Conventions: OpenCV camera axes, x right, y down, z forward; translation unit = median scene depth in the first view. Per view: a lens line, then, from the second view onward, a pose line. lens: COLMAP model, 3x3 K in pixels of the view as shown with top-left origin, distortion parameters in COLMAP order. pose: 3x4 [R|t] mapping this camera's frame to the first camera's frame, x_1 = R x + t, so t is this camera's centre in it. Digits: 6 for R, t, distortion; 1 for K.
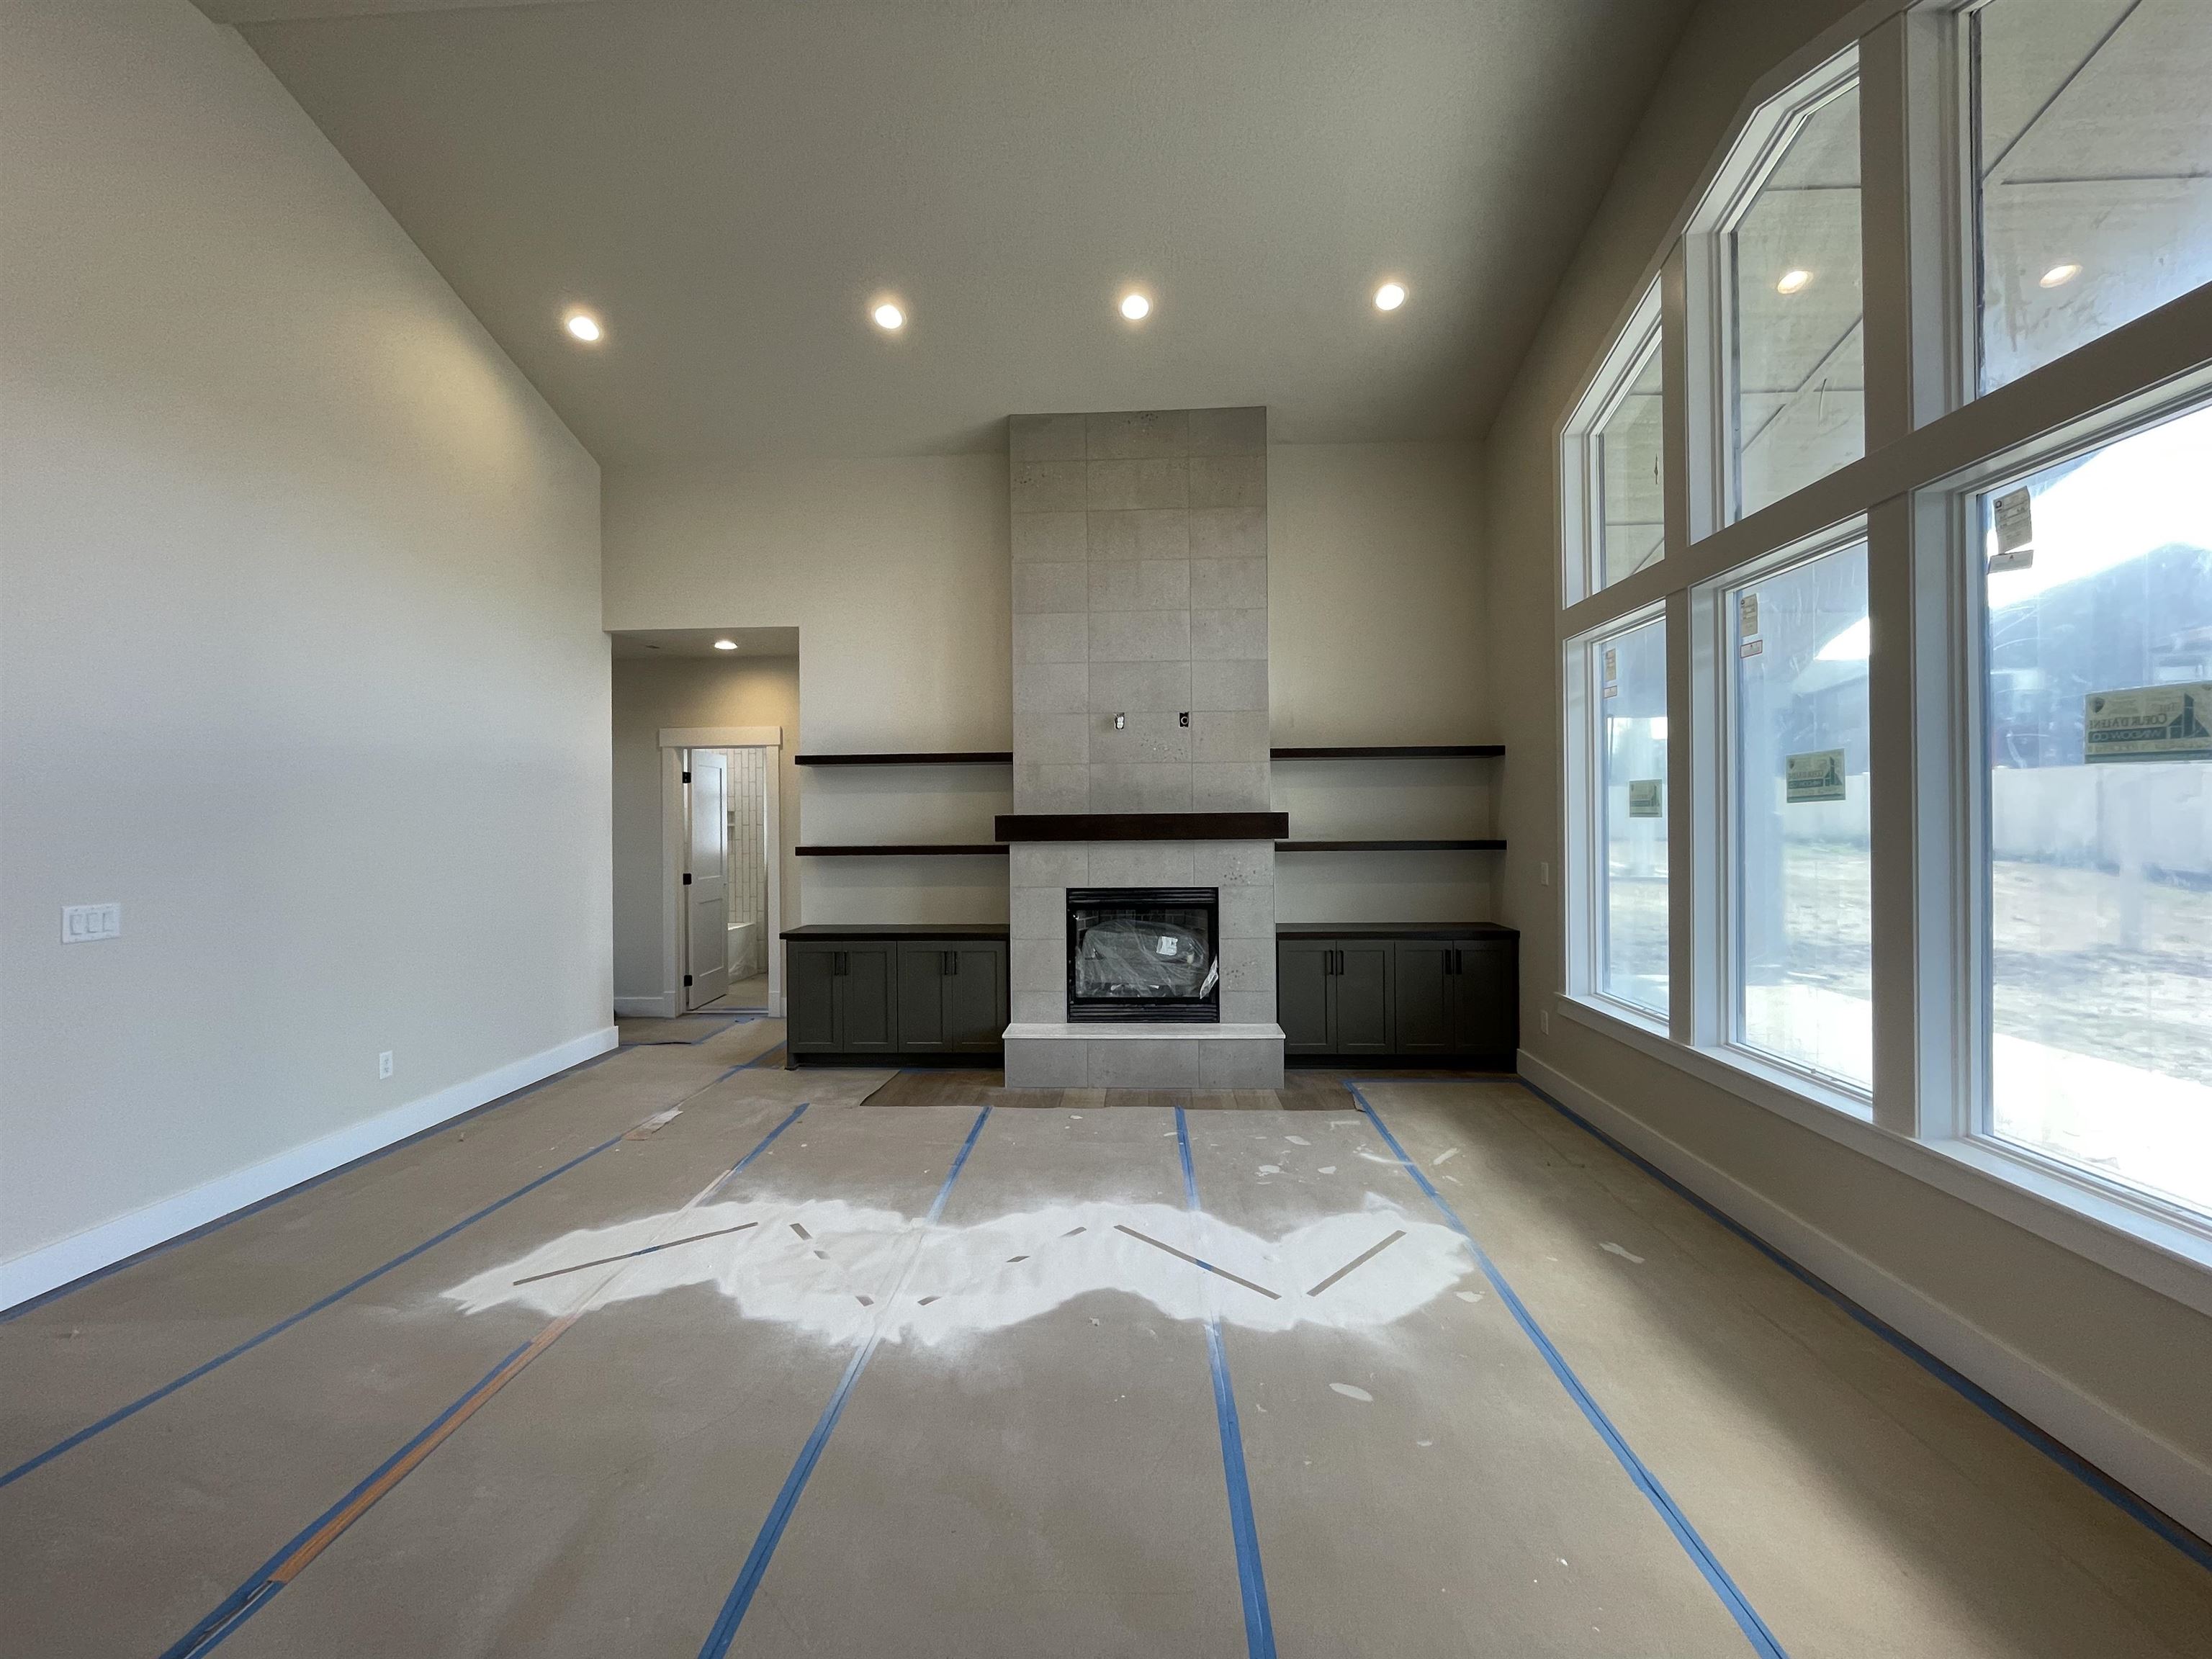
lens RADIAL K [[904.3, 0, 1104.6], [0, 904.3, 820.8], [0, 0, 1]] dist [-0.002246, -0.000492]
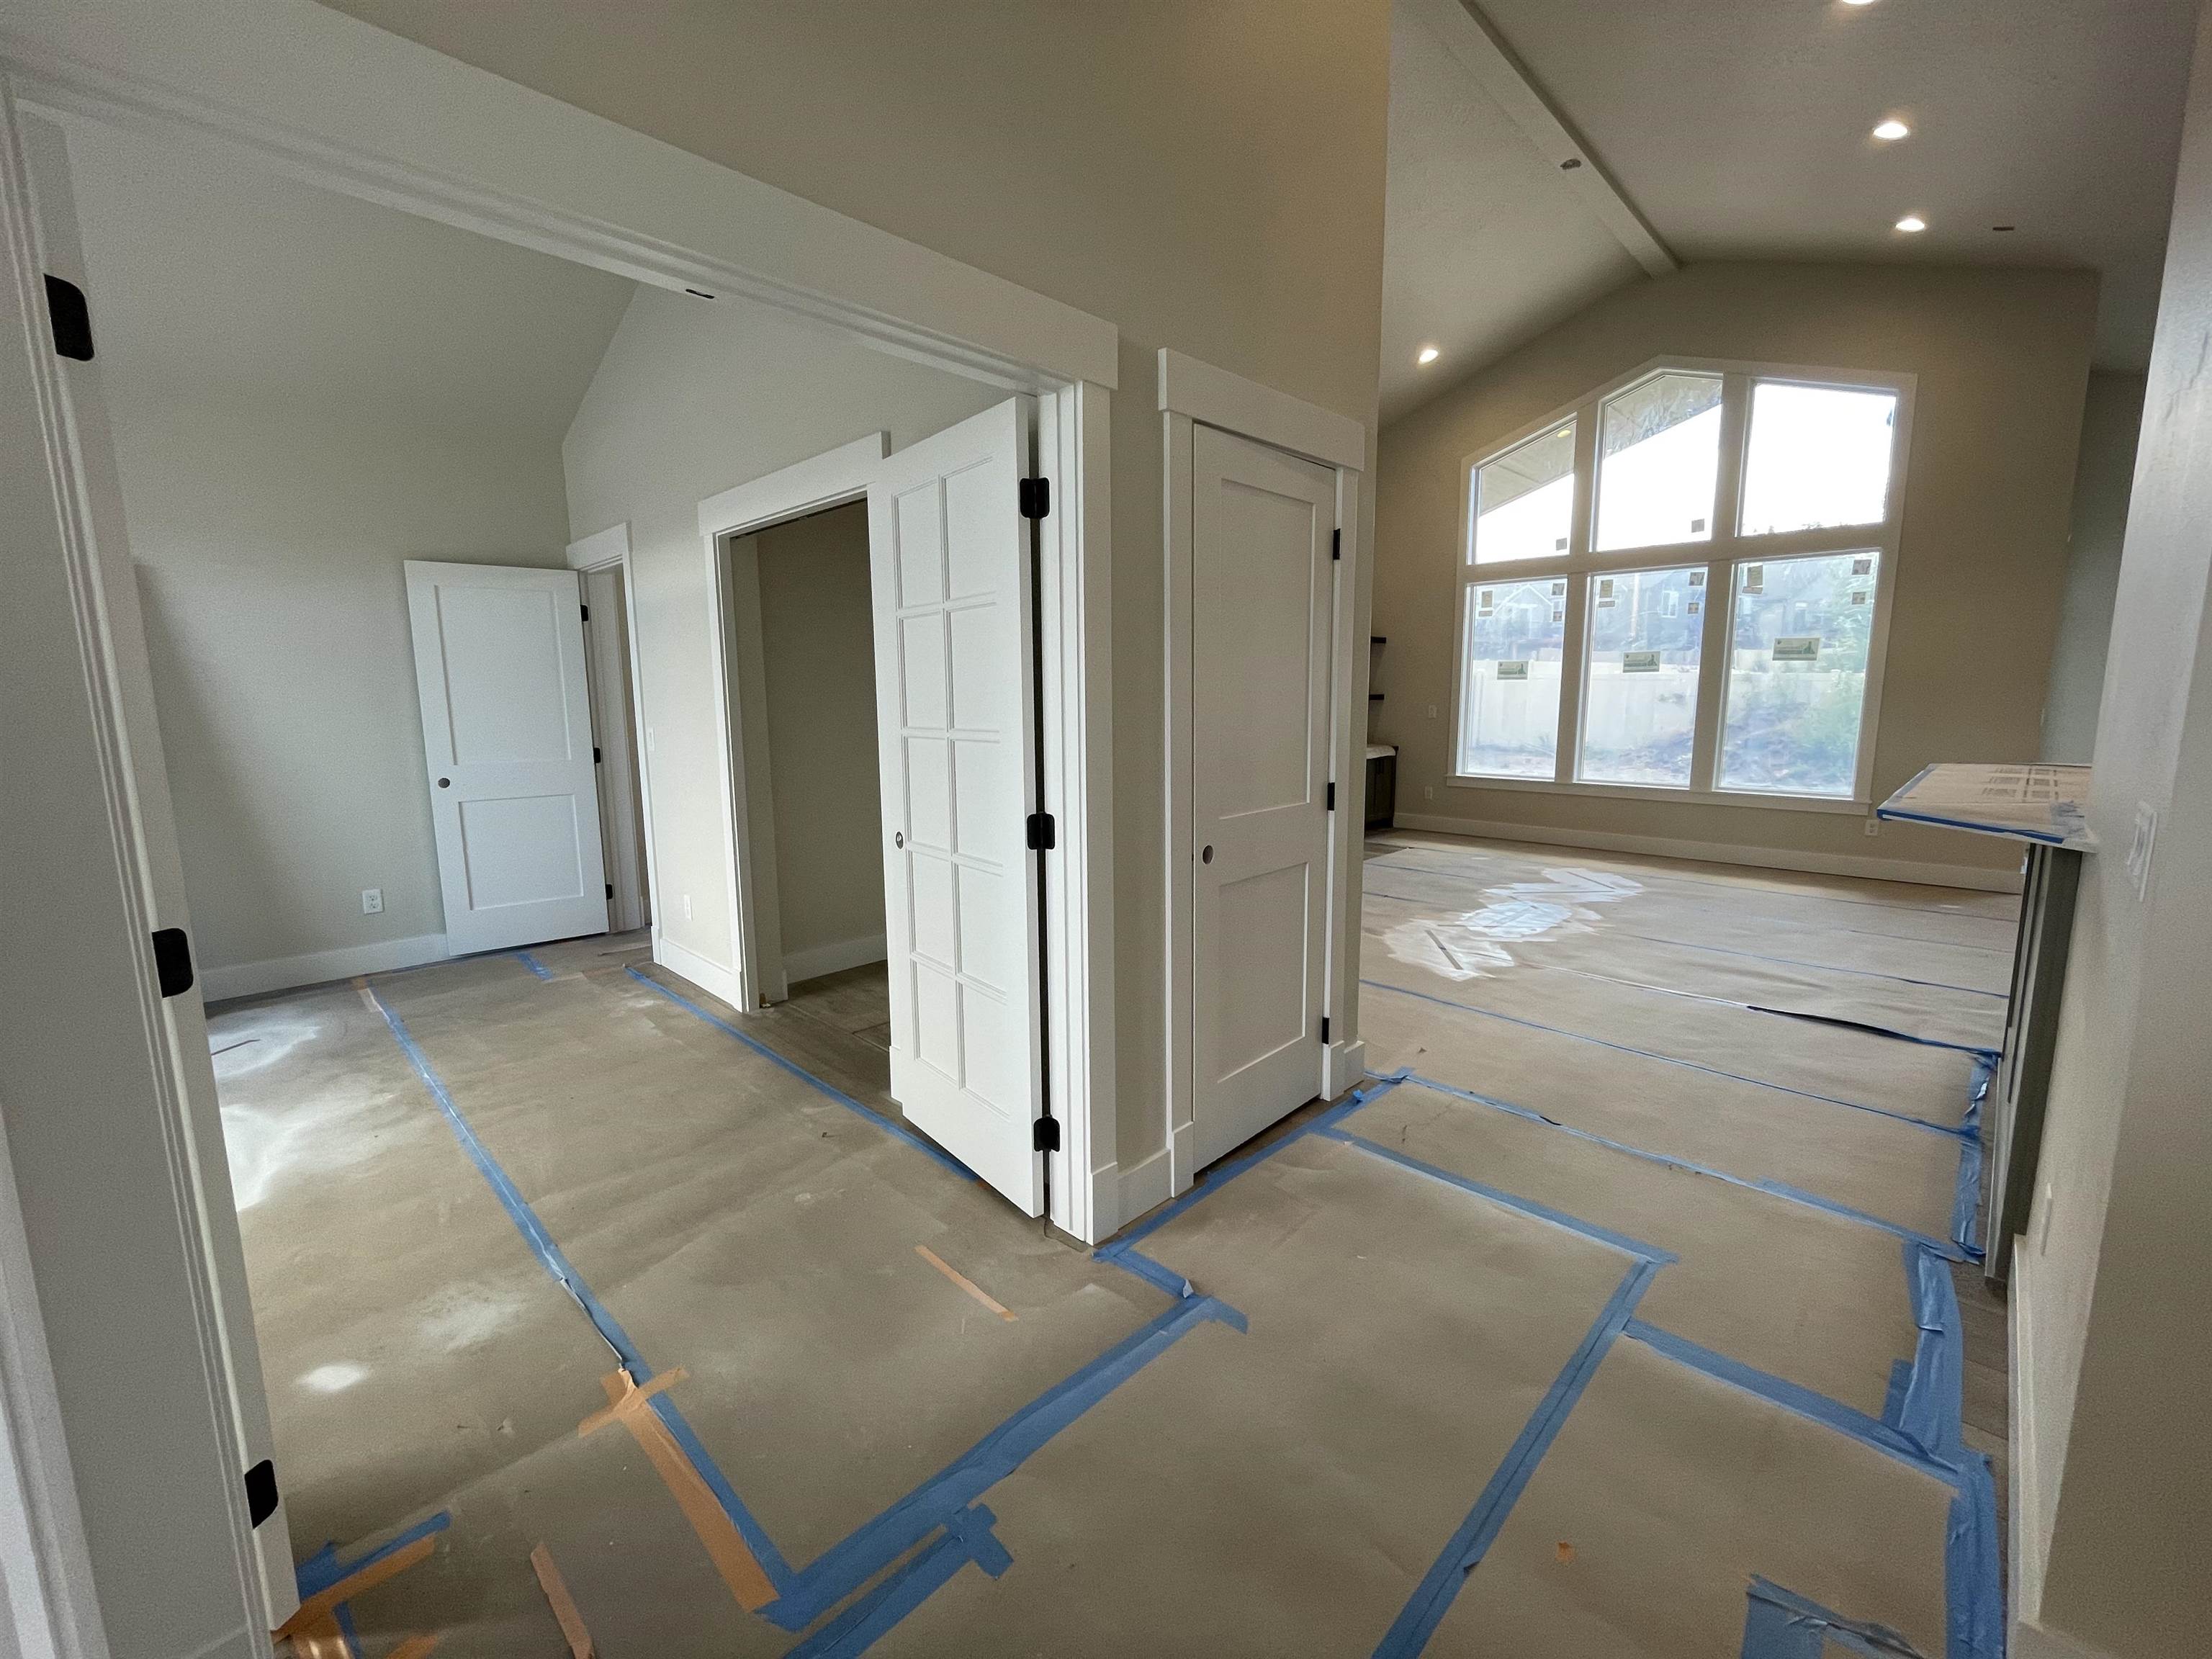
lens RADIAL K [[904.3, 0, 1102.4], [0, 904.3, 817.6], [0, 0, 1]] dist [-0.002246, -0.000492]
pose [[0.671941, -0.098646, 0.734006, -1.523631], [-0.000582, 0.991019, 0.133720, 0.031945], [-0.740605, -0.090279, 0.665849, 0.309035]]
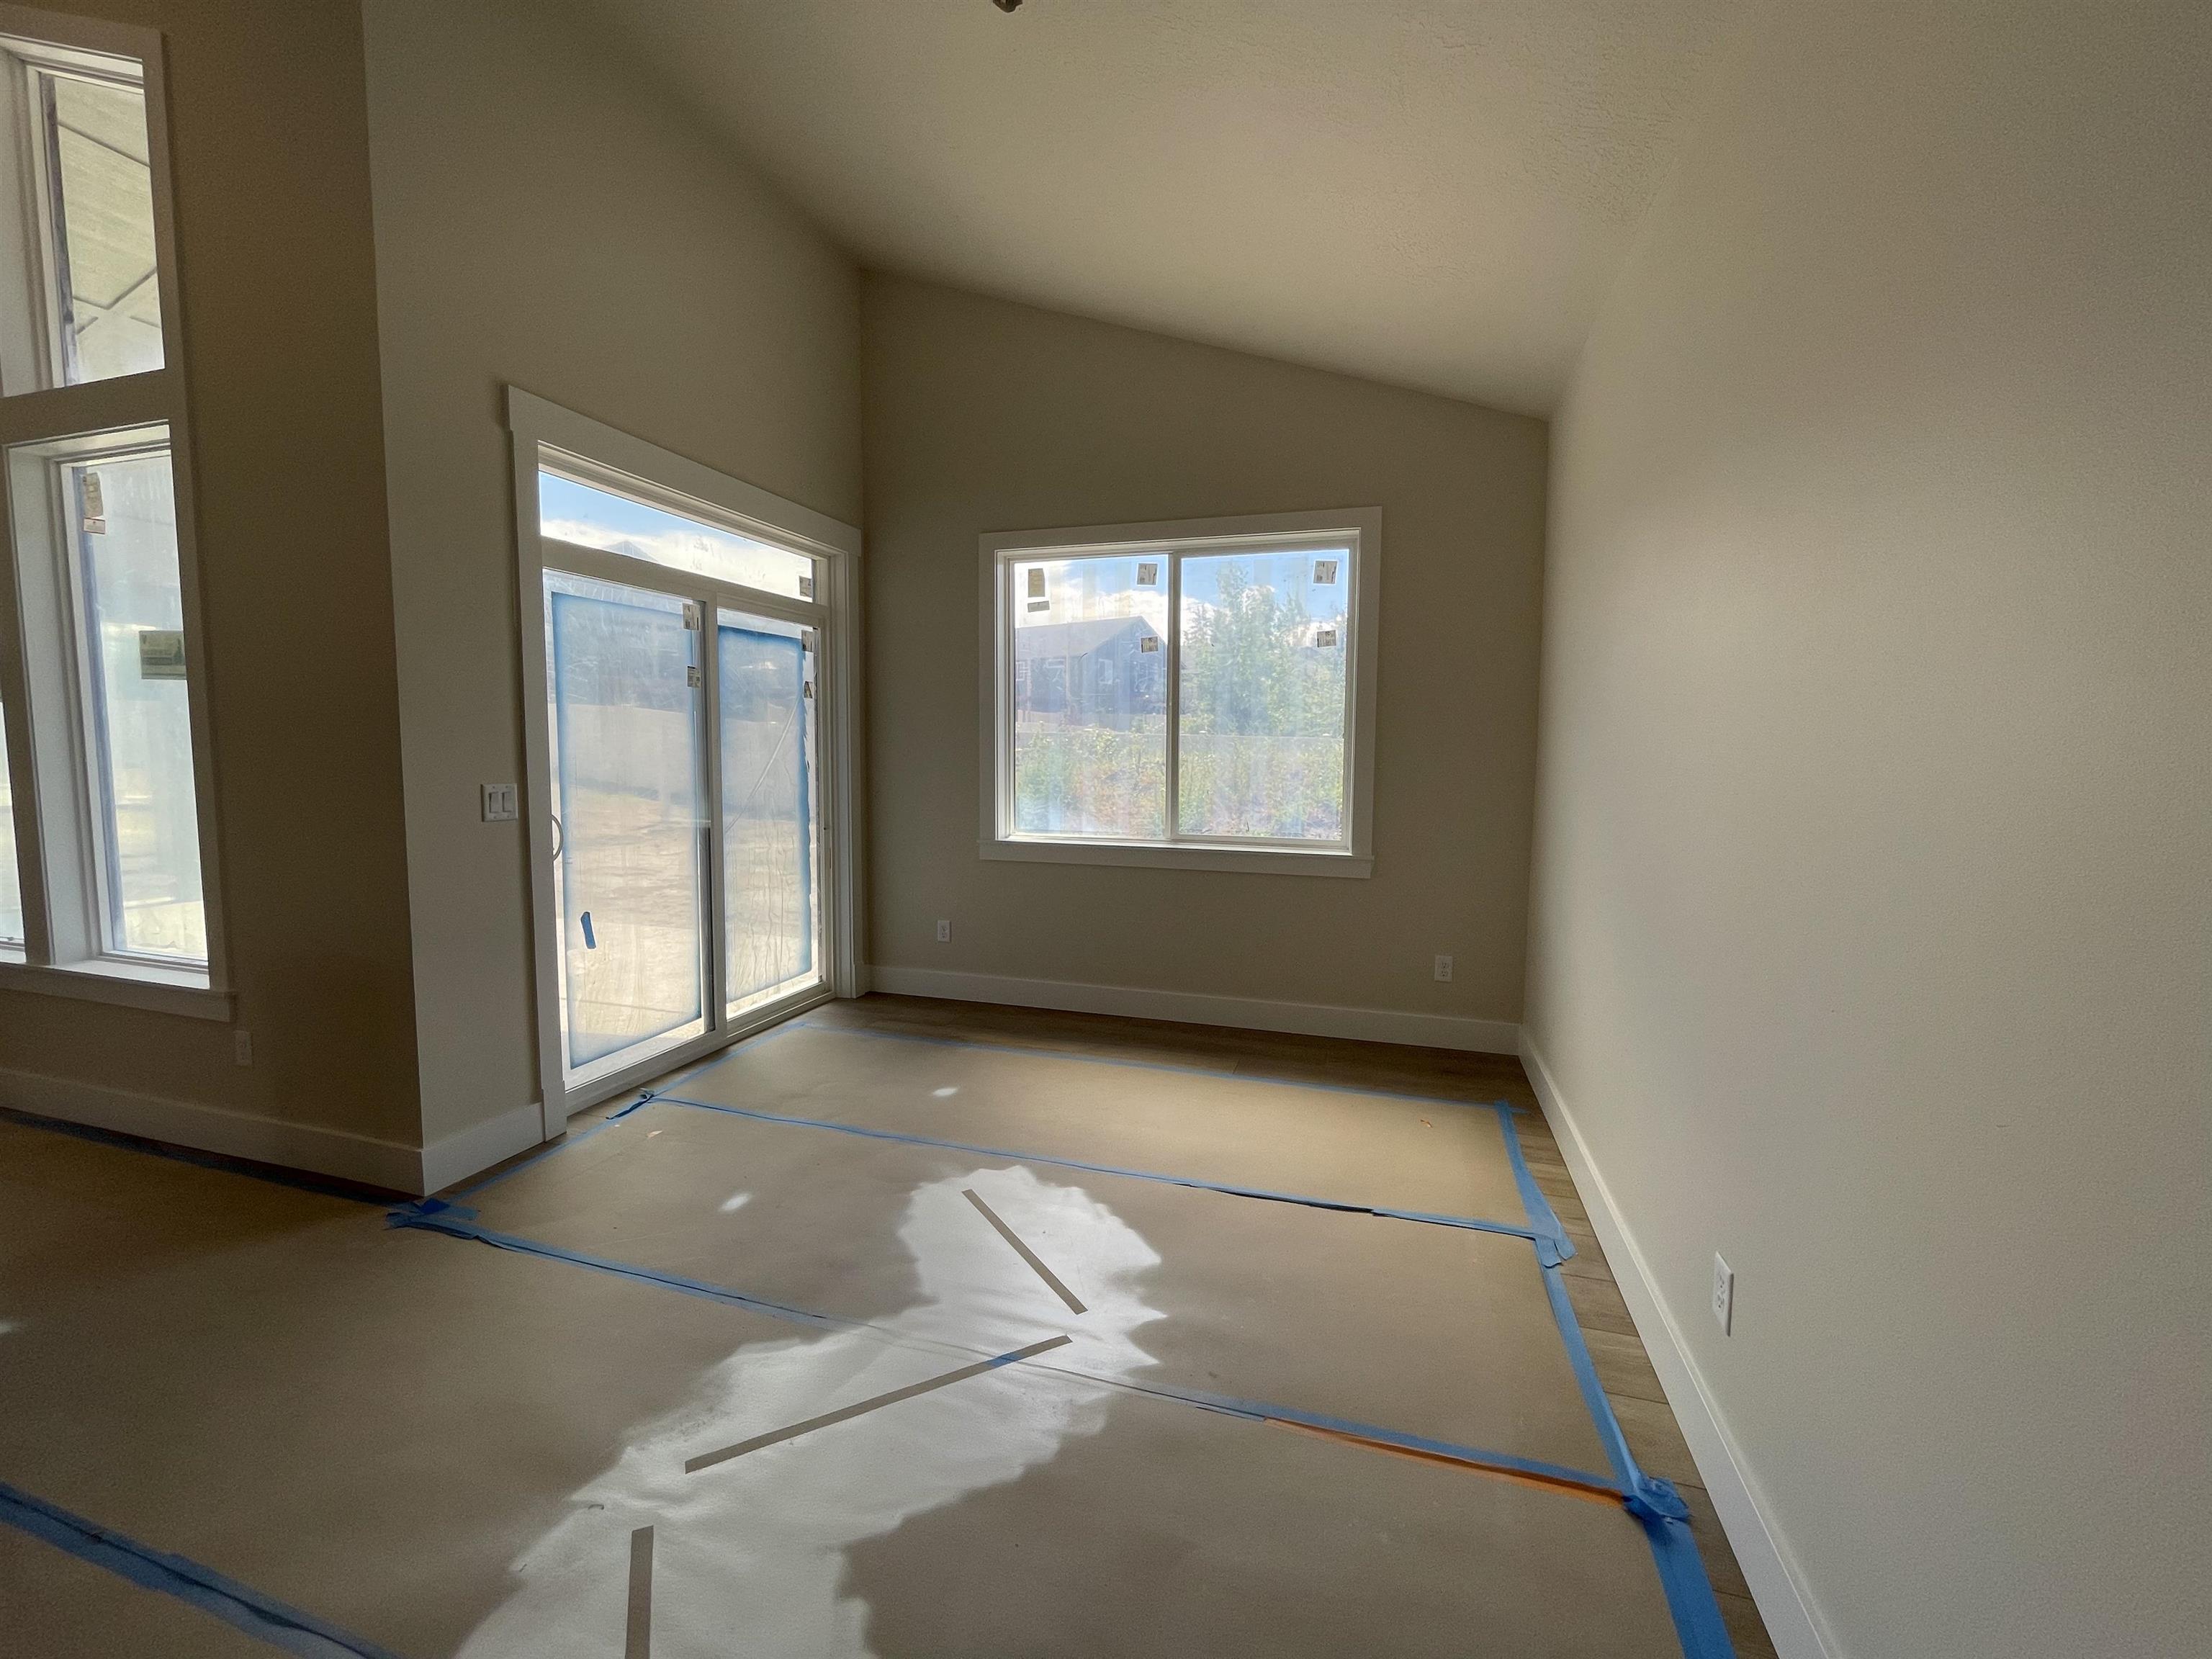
lens RADIAL K [[904.3, 0, 1105.2], [0, 904.3, 828.9], [0, 0, 1]] dist [-0.002246, -0.000492]
pose [[0.251473, -0.078136, 0.964705, 0.032874], [-0.010786, 0.996448, 0.083519, 0.021721], [-0.967804, -0.031408, 0.249737, -0.465265]]
